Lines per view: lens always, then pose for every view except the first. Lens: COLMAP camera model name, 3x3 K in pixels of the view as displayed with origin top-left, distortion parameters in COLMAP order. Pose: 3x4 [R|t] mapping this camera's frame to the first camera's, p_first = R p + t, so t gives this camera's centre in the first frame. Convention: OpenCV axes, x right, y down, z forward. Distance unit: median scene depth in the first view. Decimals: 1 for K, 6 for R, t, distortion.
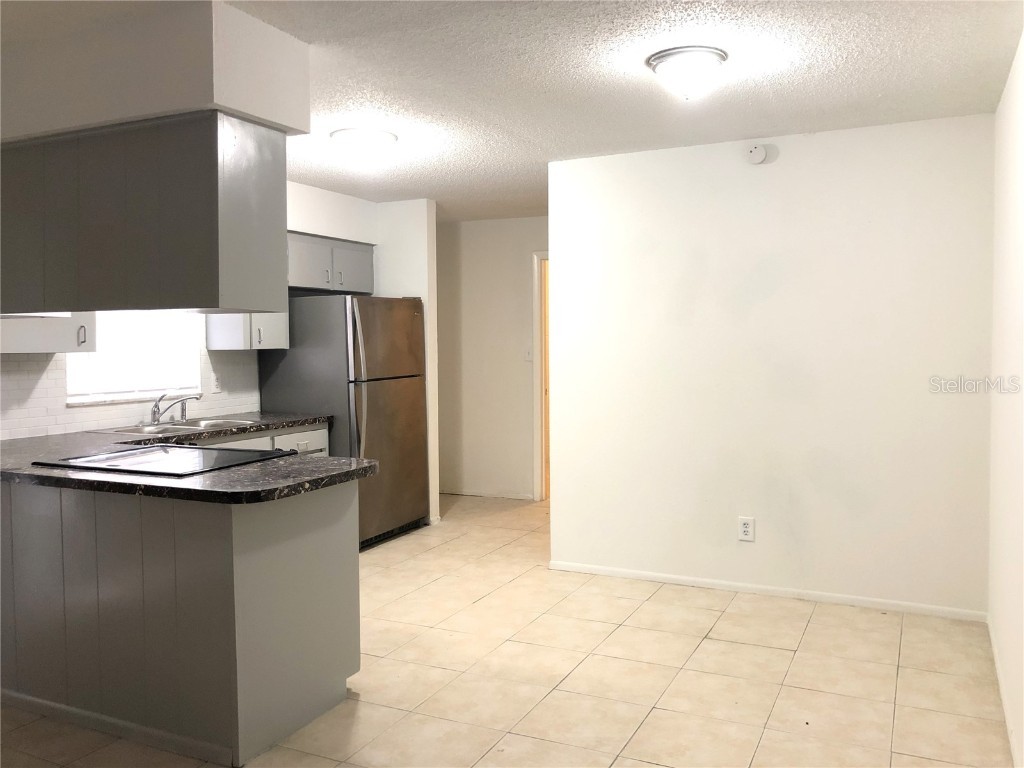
lens RADIAL K [[847.3, 0, 512.0], [0, 847.3, 384.0], [0, 0, 1]] dist [0.031500, -0.005563]
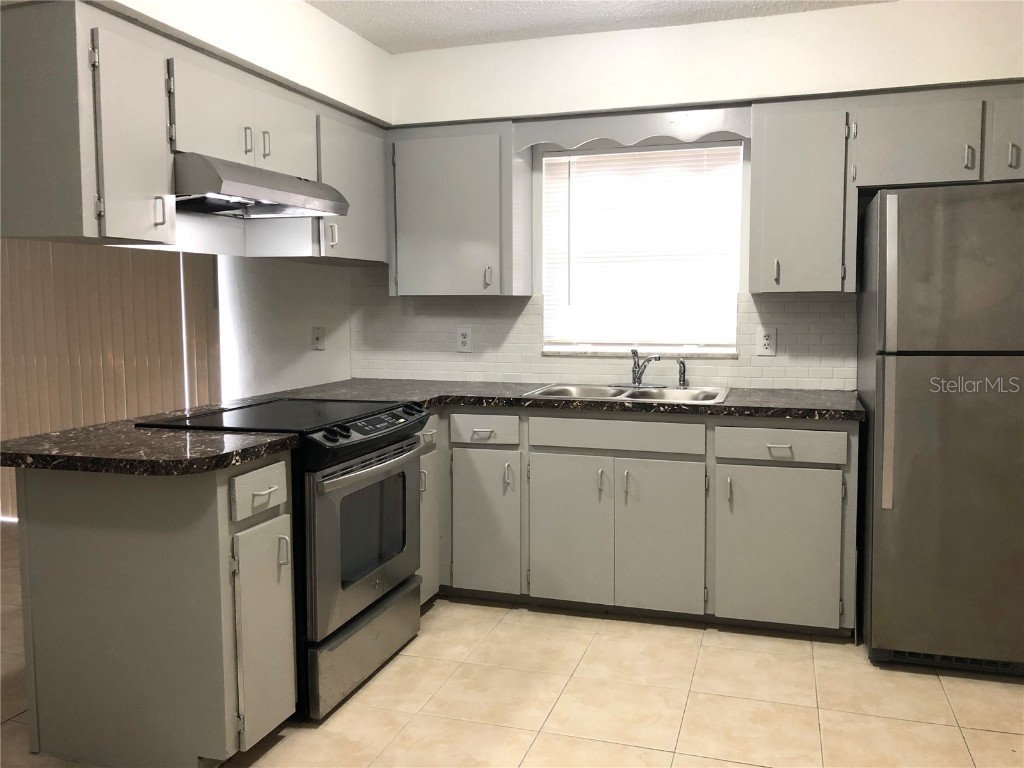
lens RADIAL K [[847.3, 0, 512.0], [0, 847.3, 384.0], [0, 0, 1]] dist [0.031500, -0.005563]
pose [[0.143086, 0.104654, -0.984162, 0.354970], [-0.045868, 0.994026, 0.099034, -0.029468], [0.988647, 0.030971, 0.147031, 0.788924]]
